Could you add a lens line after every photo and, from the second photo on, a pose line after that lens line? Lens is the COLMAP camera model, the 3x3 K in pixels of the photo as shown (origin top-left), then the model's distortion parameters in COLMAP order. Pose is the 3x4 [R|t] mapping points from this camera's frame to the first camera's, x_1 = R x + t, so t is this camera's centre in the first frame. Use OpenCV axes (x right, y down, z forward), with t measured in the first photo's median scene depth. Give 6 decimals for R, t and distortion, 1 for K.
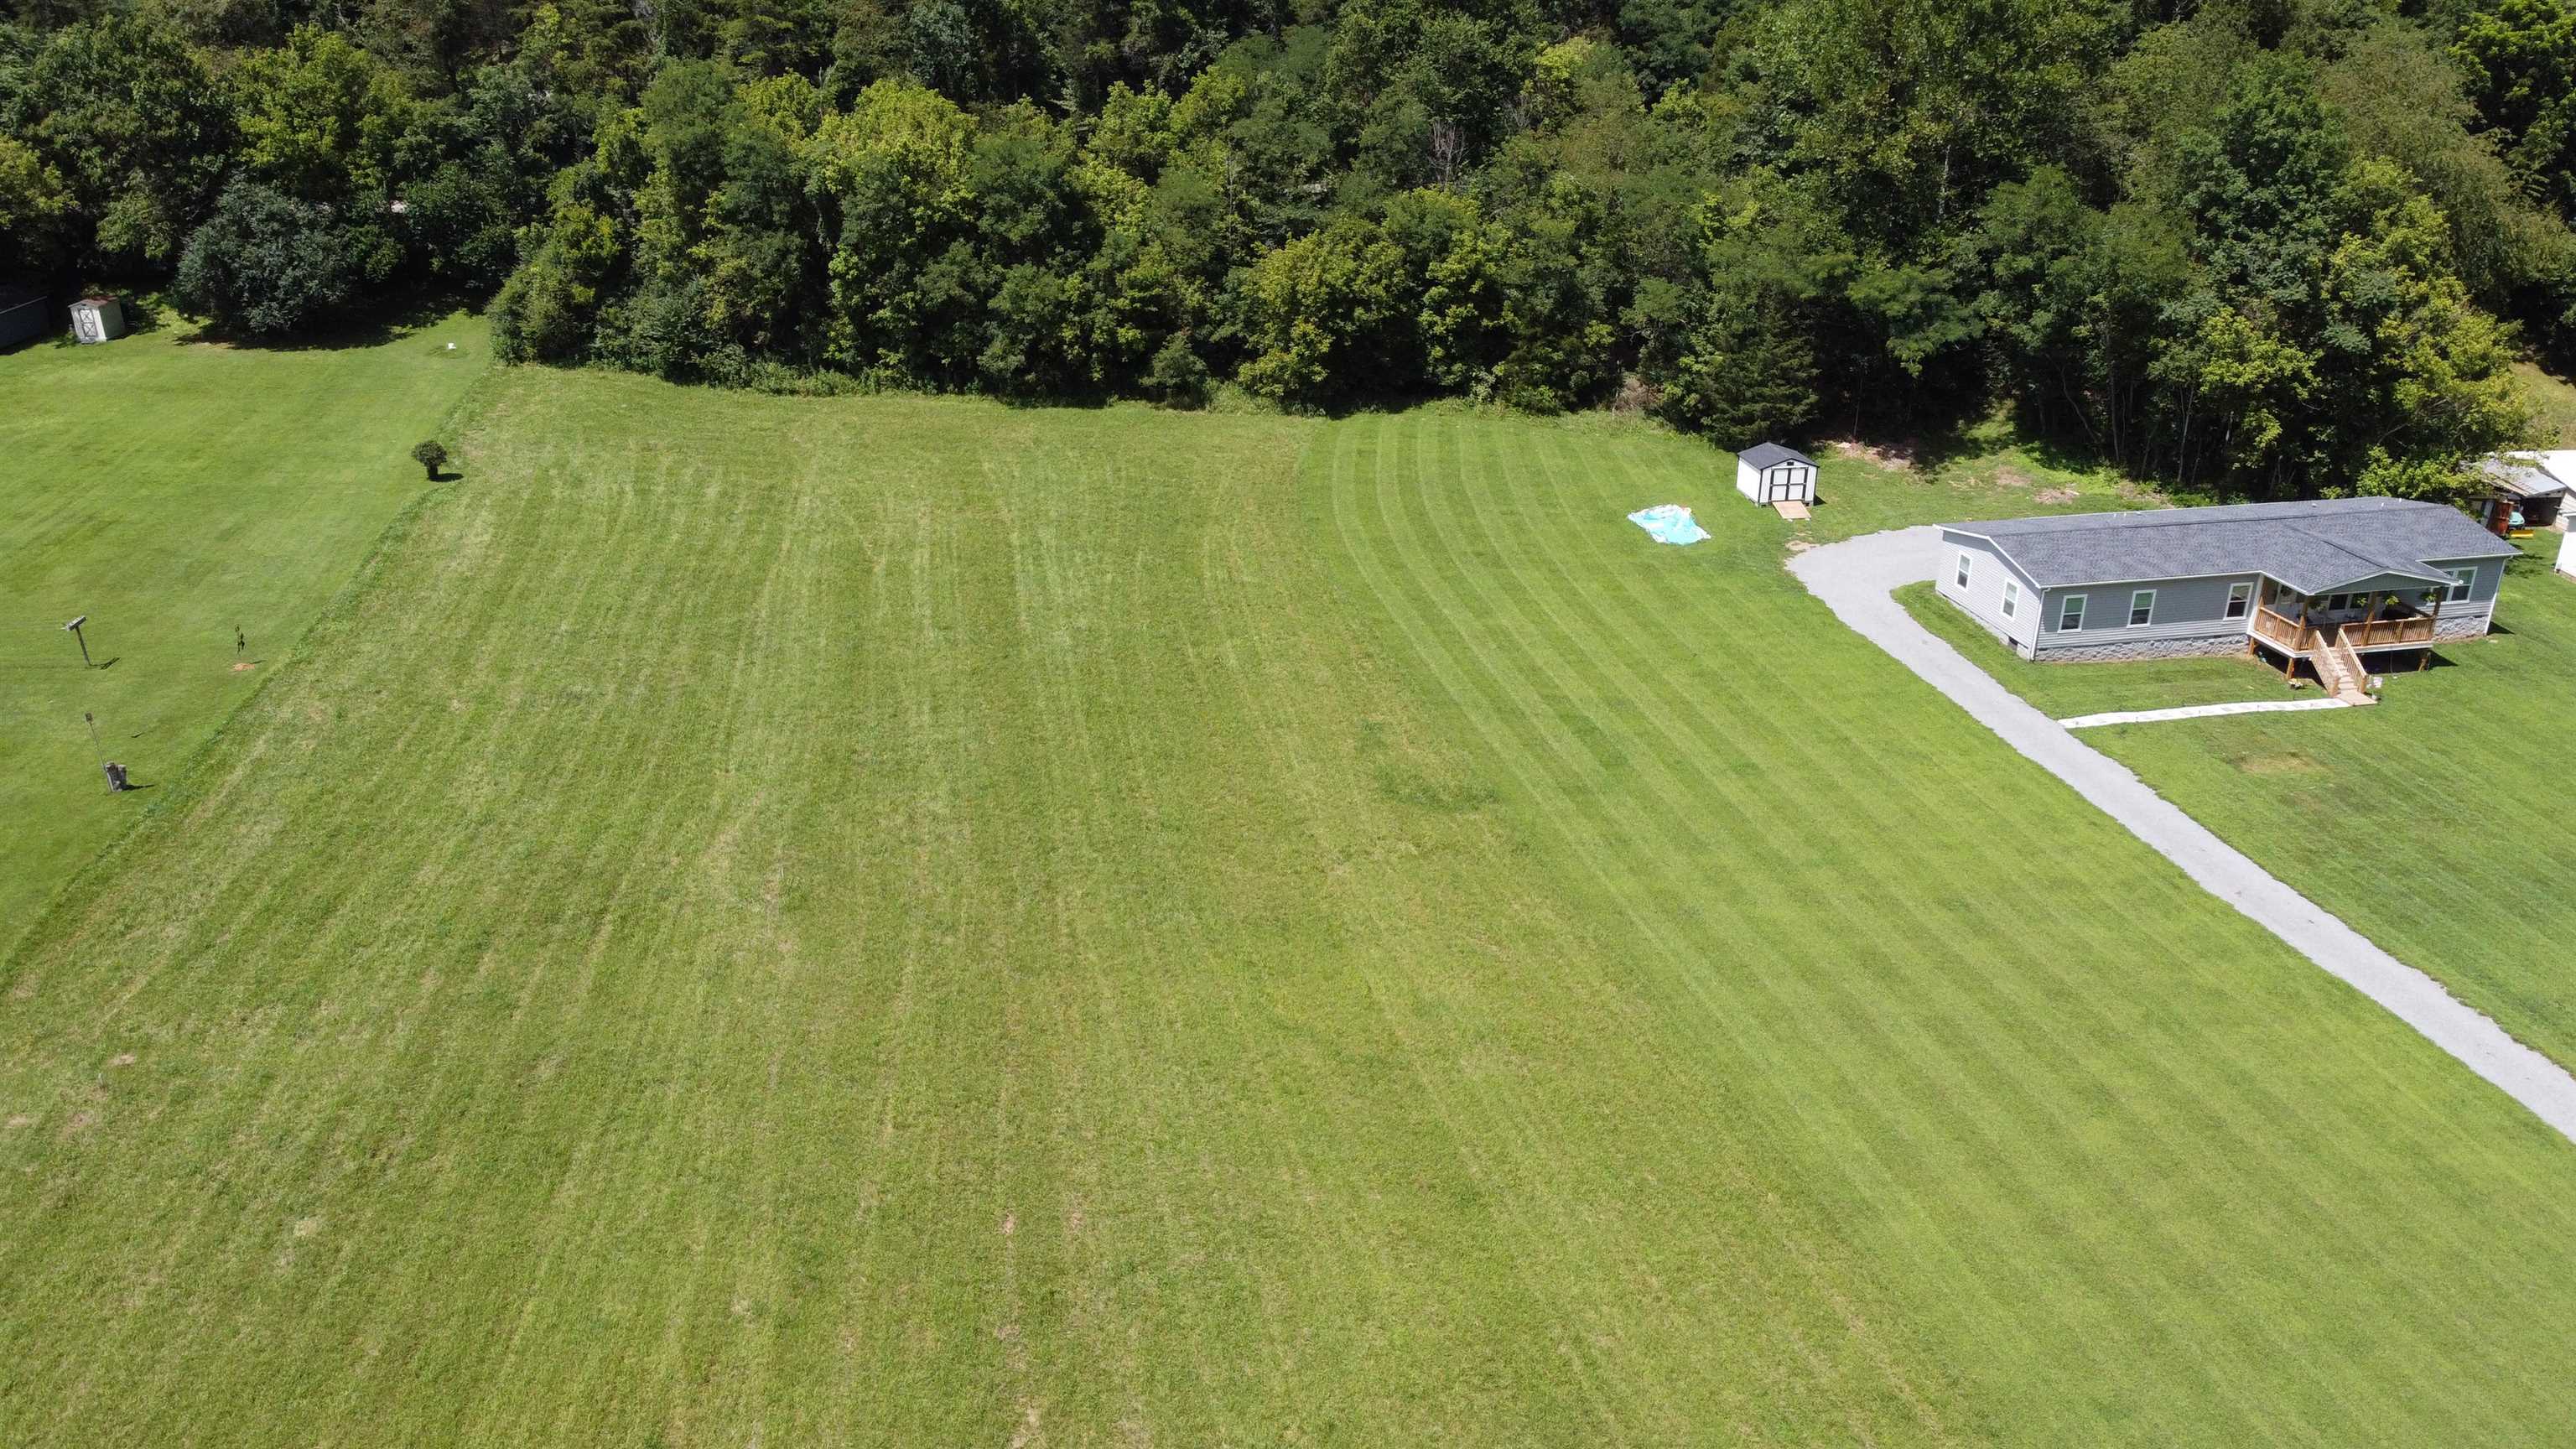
lens RADIAL K [[1955.7, 0, 1251.7], [0, 1955.7, 725.1], [0, 0, 1]] dist [0.005095, -0.014857]
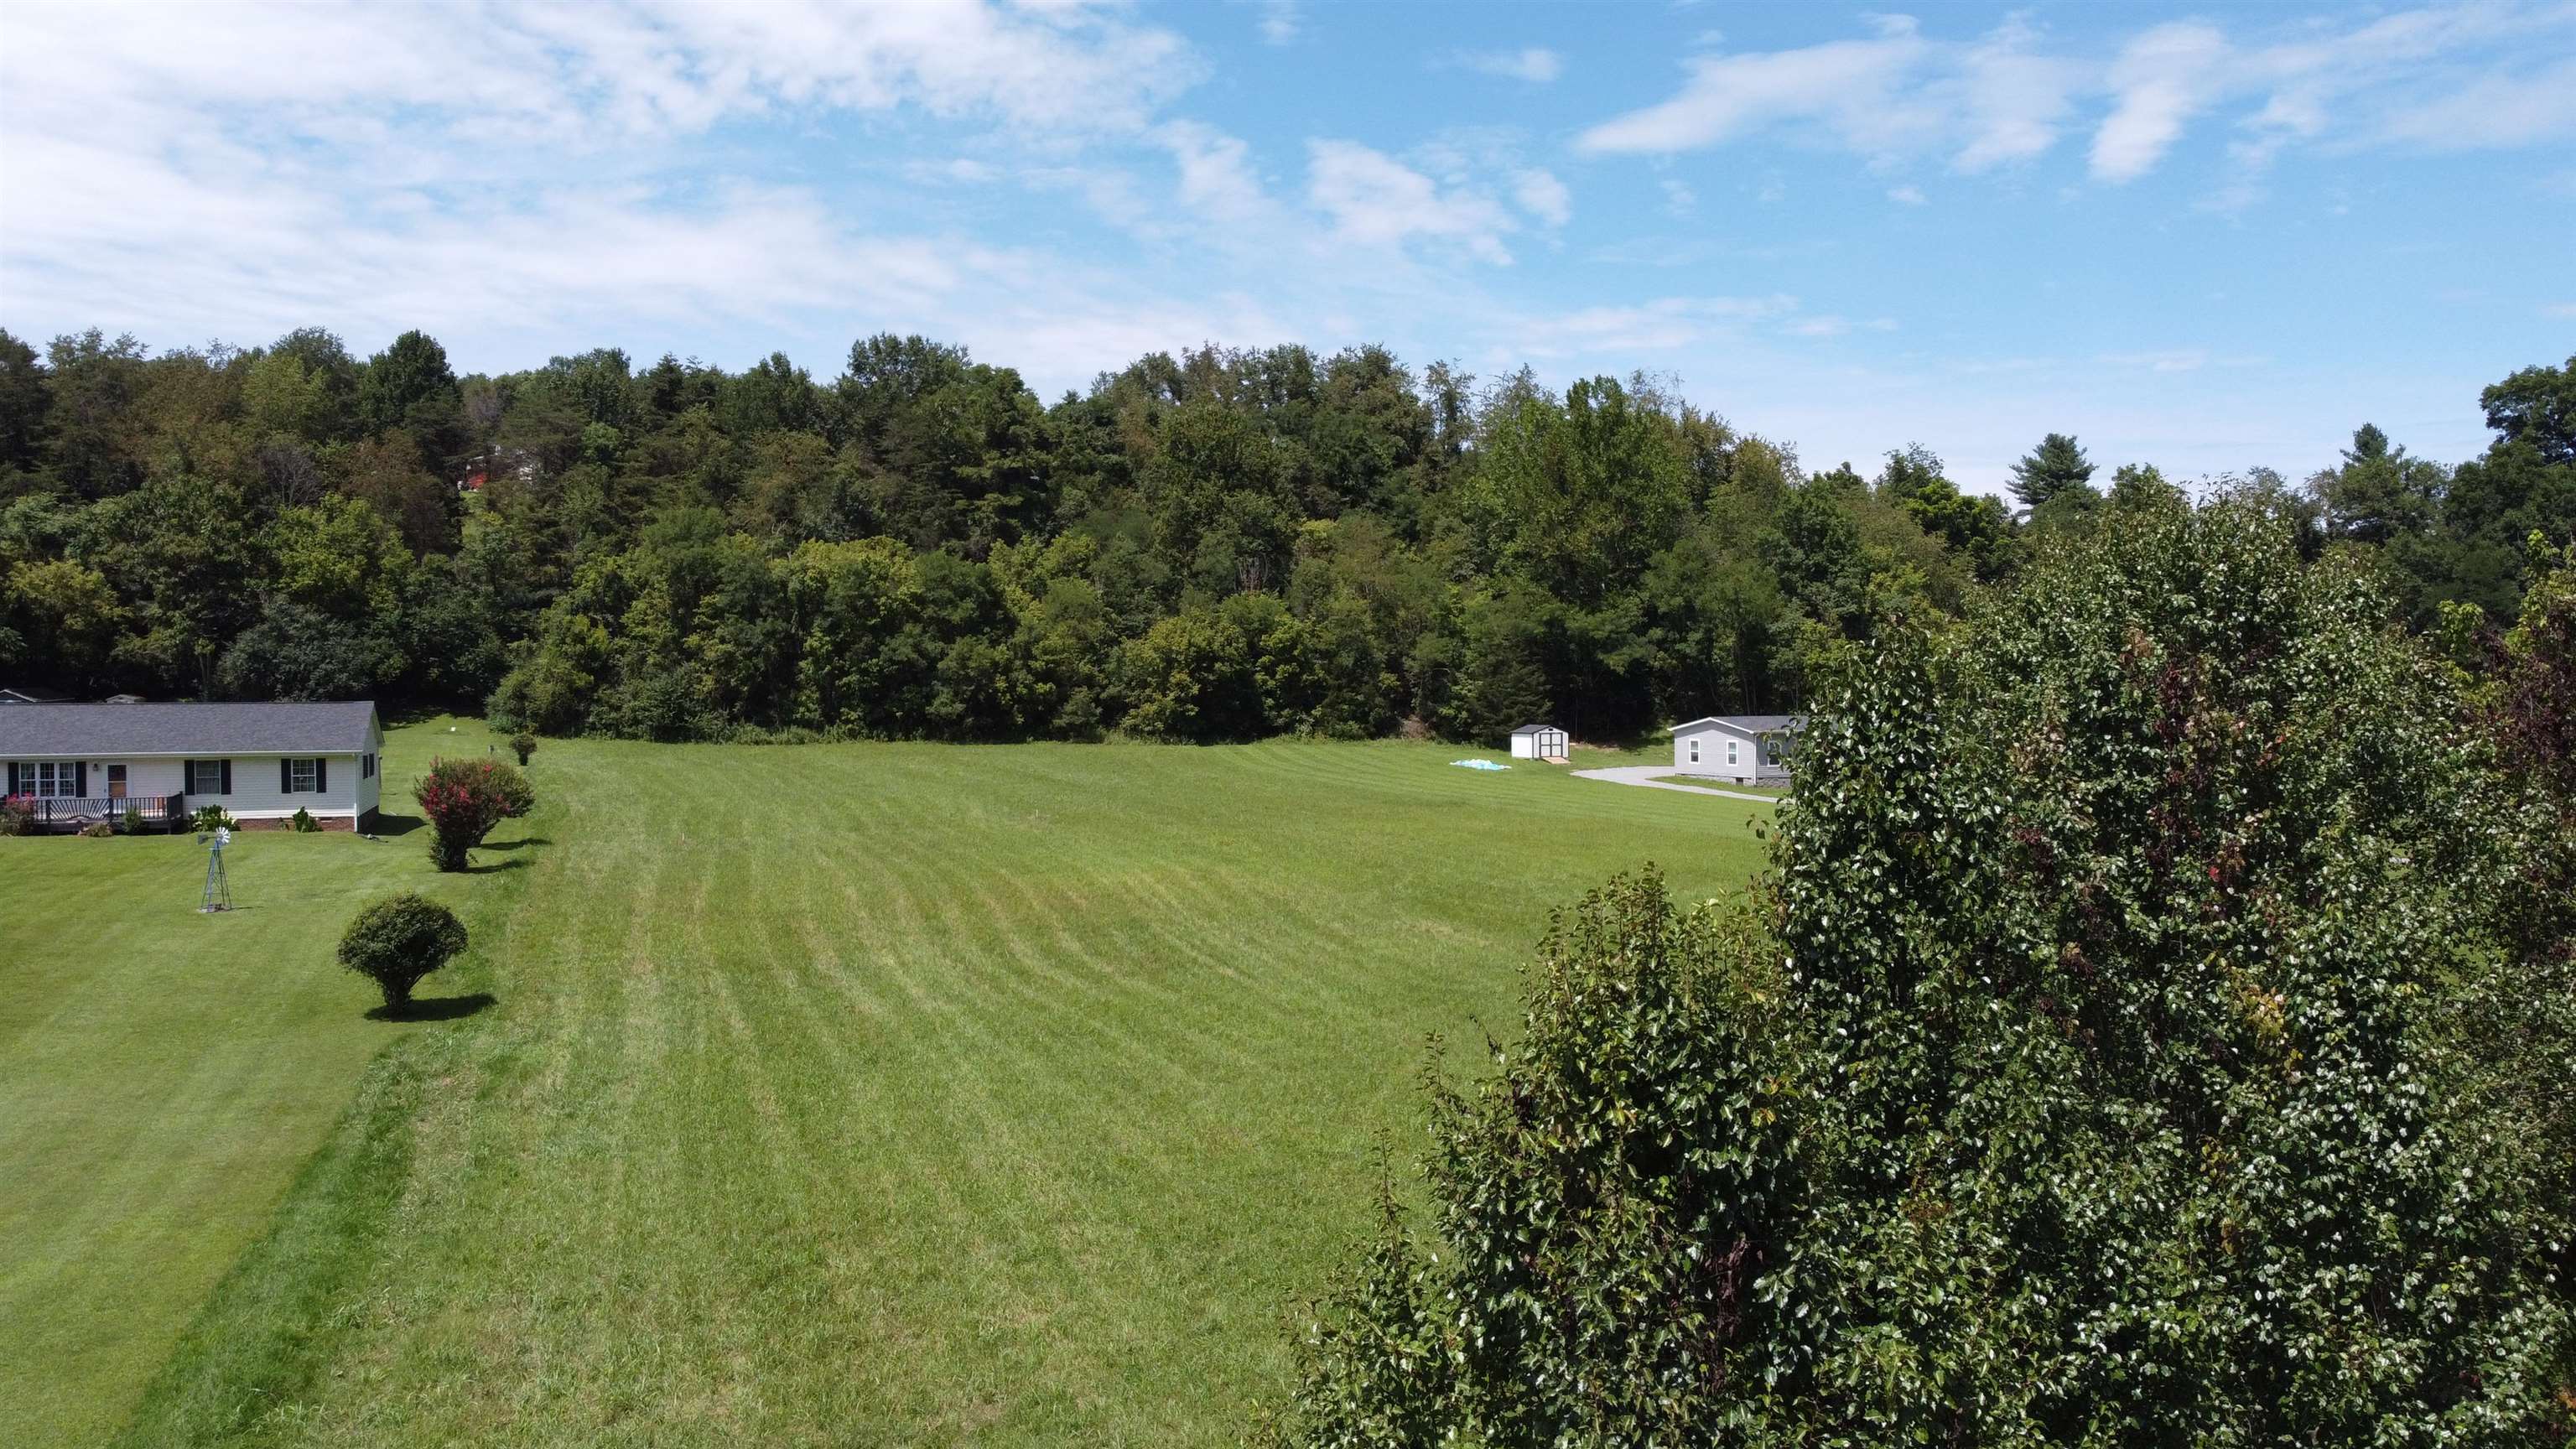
lens RADIAL K [[1951.8, 0, 1238.2], [0, 1951.8, 717.1], [0, 0, 1]] dist [0.043330, -0.073202]
pose [[0.971633, -0.010658, 0.236253, -0.246751], [0.099561, 0.924578, -0.367754, 0.314666], [-0.214515, 0.380843, 0.899412, -0.202124]]
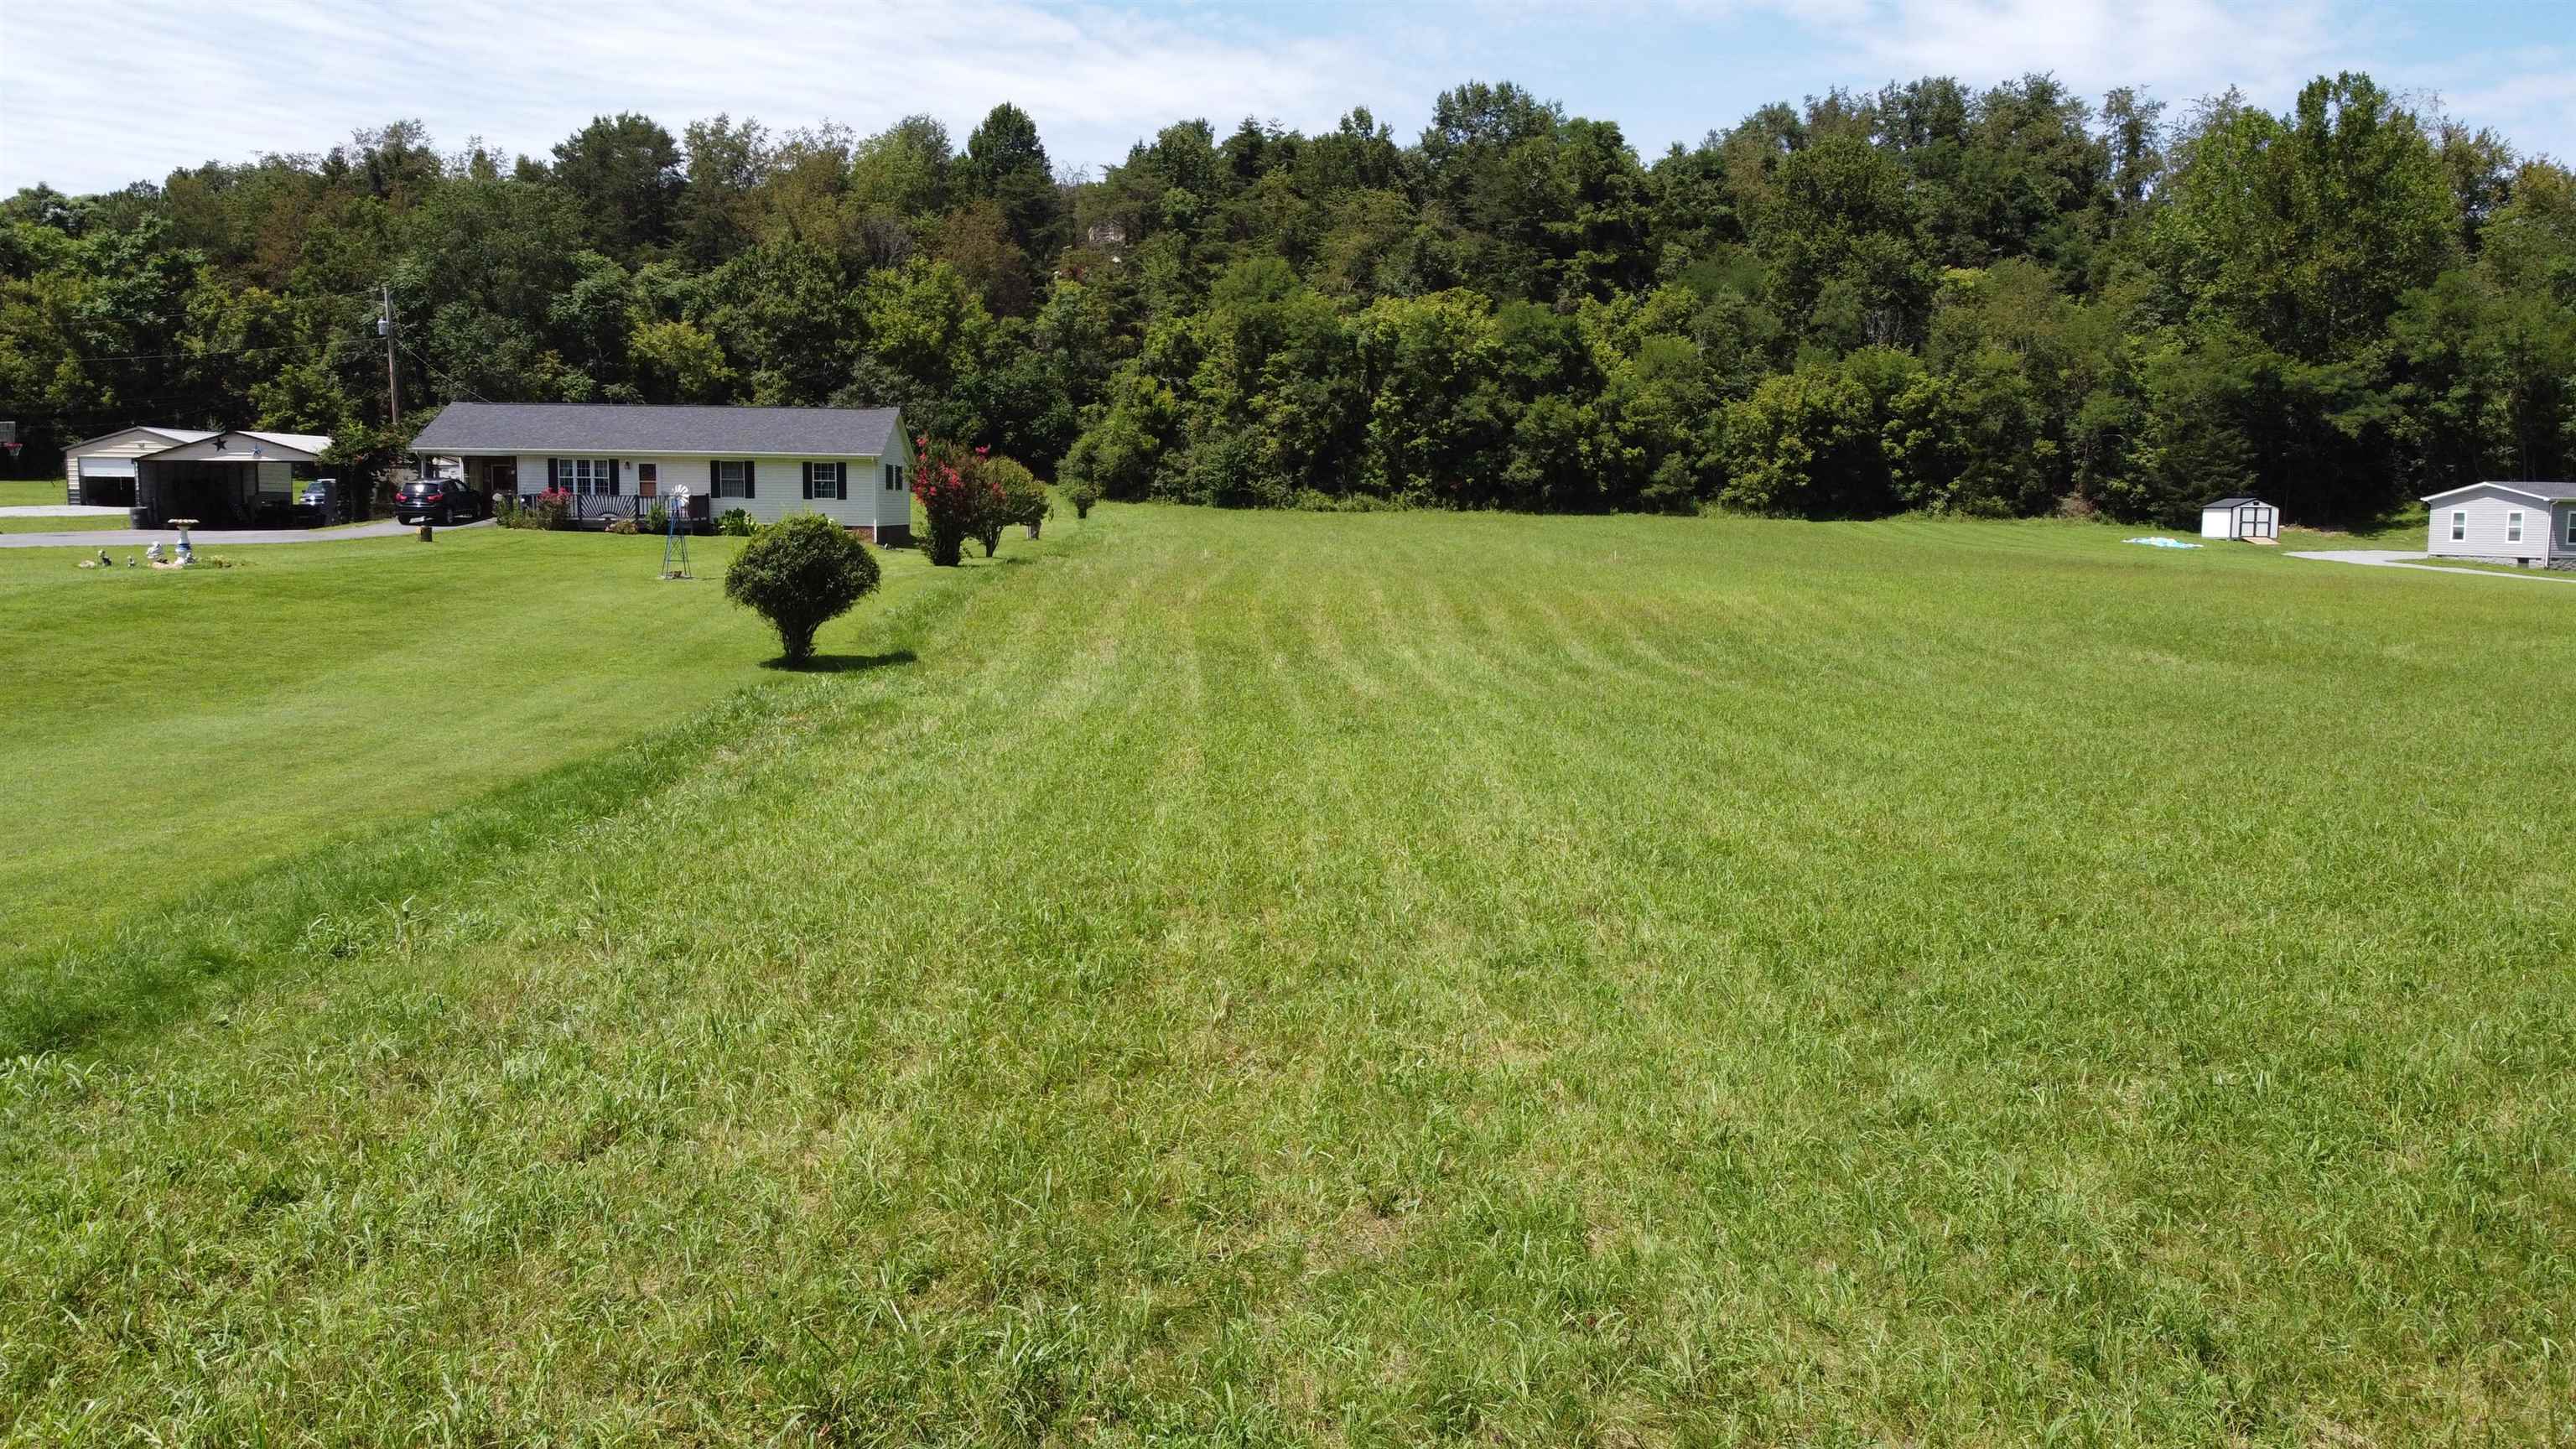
lens RADIAL K [[1955.1, 0, 1236.3], [0, 1955.1, 734.0], [0, 0, 1]] dist [-0.012637, -0.008863]
pose [[0.998087, 0.013321, -0.060365, -0.227820], [-0.030225, 0.956983, -0.288567, 0.308431], [0.053924, 0.289839, 0.955555, -0.086575]]
